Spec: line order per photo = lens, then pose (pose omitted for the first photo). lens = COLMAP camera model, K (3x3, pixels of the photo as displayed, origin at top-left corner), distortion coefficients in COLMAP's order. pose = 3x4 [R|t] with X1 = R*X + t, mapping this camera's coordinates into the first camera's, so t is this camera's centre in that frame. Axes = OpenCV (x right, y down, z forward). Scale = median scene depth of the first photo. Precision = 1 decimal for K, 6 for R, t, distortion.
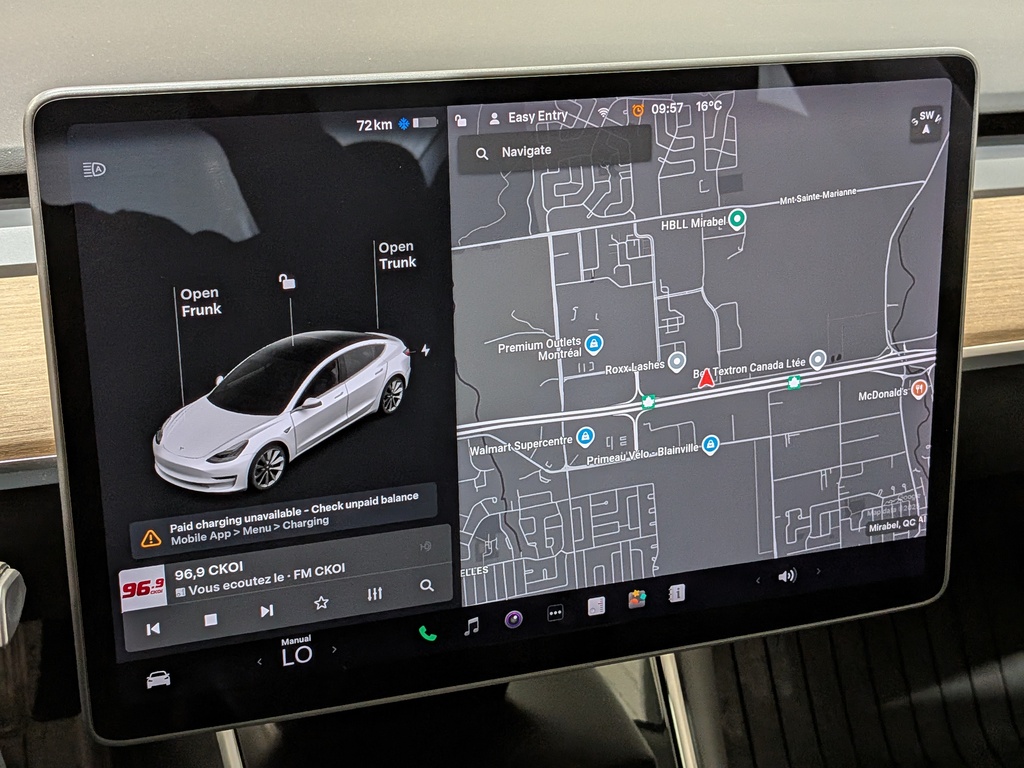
lens RADIAL K [[1423.1, 0, 503.7], [0, 1423.1, 327.2], [0, 0, 1]] dist [0.071281, 0.000000]
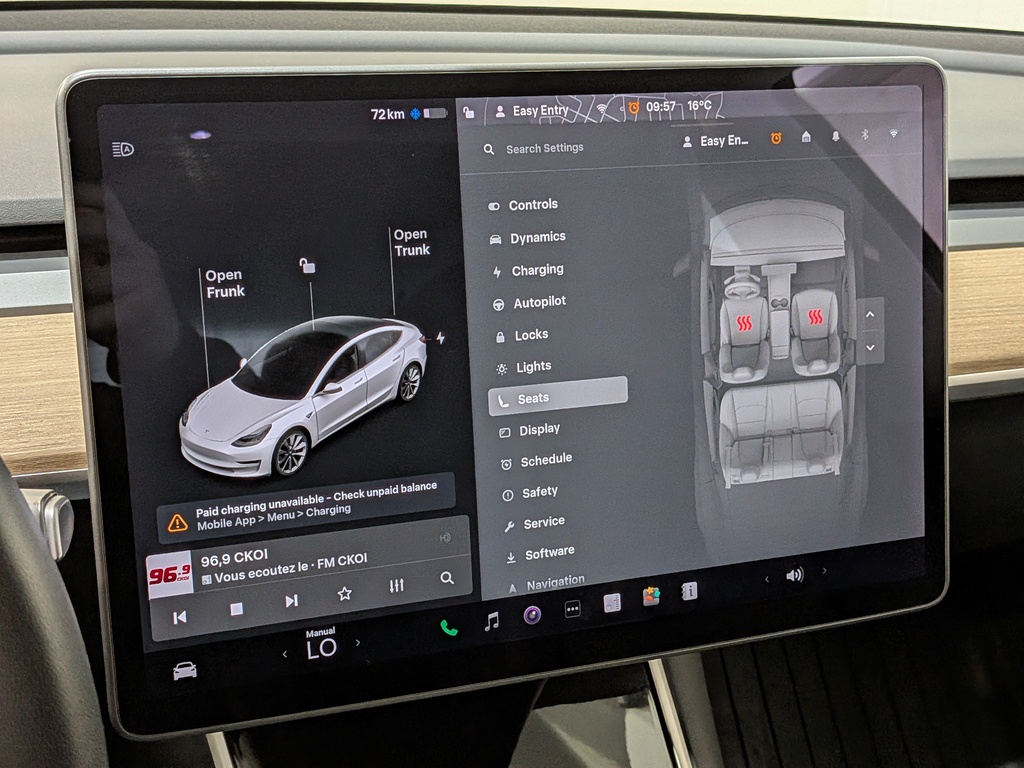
lens RADIAL K [[1423.1, 0, 493.5], [0, 1423.1, 408.9], [0, 0, 1]] dist [0.071281, 0.000000]
pose [[0.998422, -0.035117, 0.043810, -0.063687], [0.039901, 0.992728, -0.113571, 0.185580], [-0.039503, 0.115140, 0.992564, -0.015980]]
